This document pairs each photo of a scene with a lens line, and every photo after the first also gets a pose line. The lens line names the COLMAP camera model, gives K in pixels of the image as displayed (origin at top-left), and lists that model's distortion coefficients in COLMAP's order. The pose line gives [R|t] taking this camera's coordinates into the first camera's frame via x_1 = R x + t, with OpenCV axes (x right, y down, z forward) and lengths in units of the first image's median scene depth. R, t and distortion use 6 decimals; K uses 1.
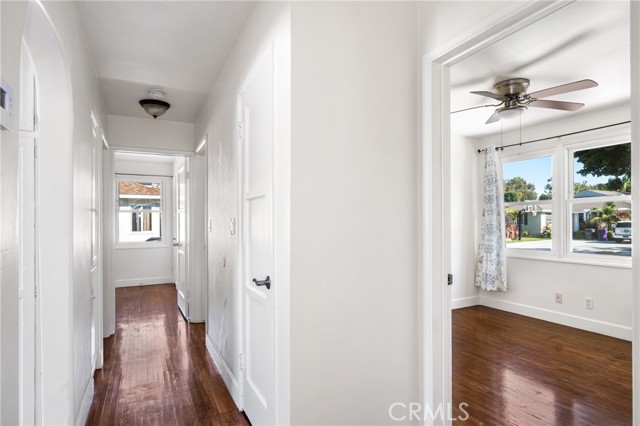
lens RADIAL K [[338.6, 0, 318.2], [0, 338.6, 223.5], [0, 0, 1]] dist [-0.011175, 0.002536]
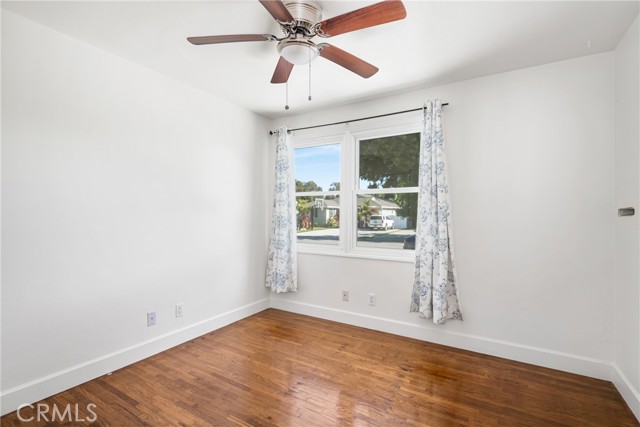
lens RADIAL K [[293.1, 0, 315.4], [0, 293.1, 220.2], [0, 0, 1]] dist [0.017590, 0.000102]
pose [[0.853036, 0.000051, 0.521851, 0.185459], [-0.007809, 0.999889, 0.012668, 0.002013], [-0.521793, -0.014881, 0.852942, 0.298438]]
